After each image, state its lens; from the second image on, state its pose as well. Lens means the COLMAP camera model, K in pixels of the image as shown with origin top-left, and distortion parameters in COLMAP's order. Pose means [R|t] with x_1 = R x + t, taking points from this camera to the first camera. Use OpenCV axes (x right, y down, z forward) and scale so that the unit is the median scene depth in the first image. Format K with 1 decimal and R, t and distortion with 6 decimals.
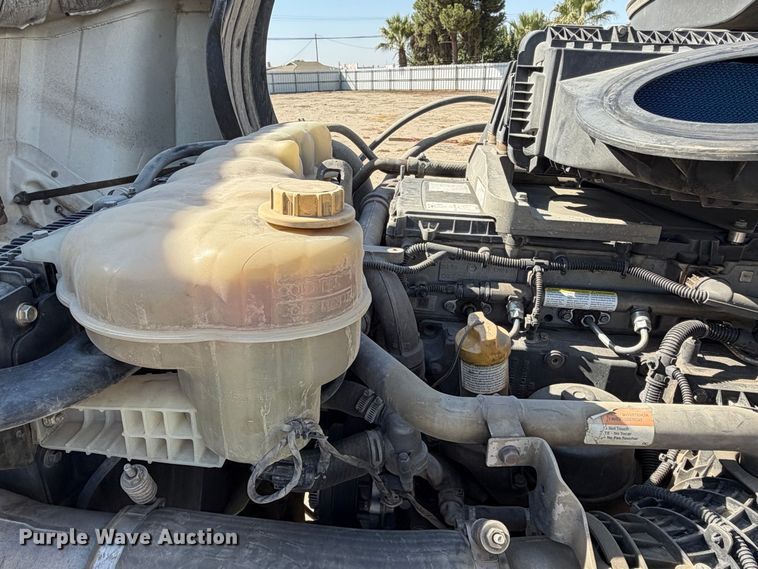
lens RADIAL K [[530.7, 0, 365.1], [0, 530.7, 290.1], [0, 0, 1]] dist [0.008925, 0.006087]
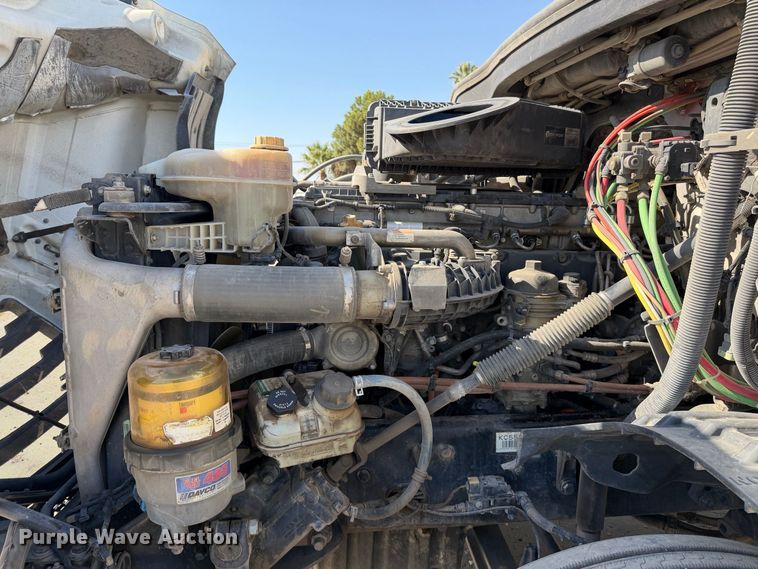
lens RADIAL K [[544.1, 0, 380.9], [0, 544.1, 285.3], [0, 0, 1]] dist [0.049239, -0.037092]
pose [[0.986255, -0.034154, 0.161662, -0.016256], [0.068954, 0.974209, -0.214853, 0.648969], [-0.150155, 0.223047, 0.963174, -0.863403]]
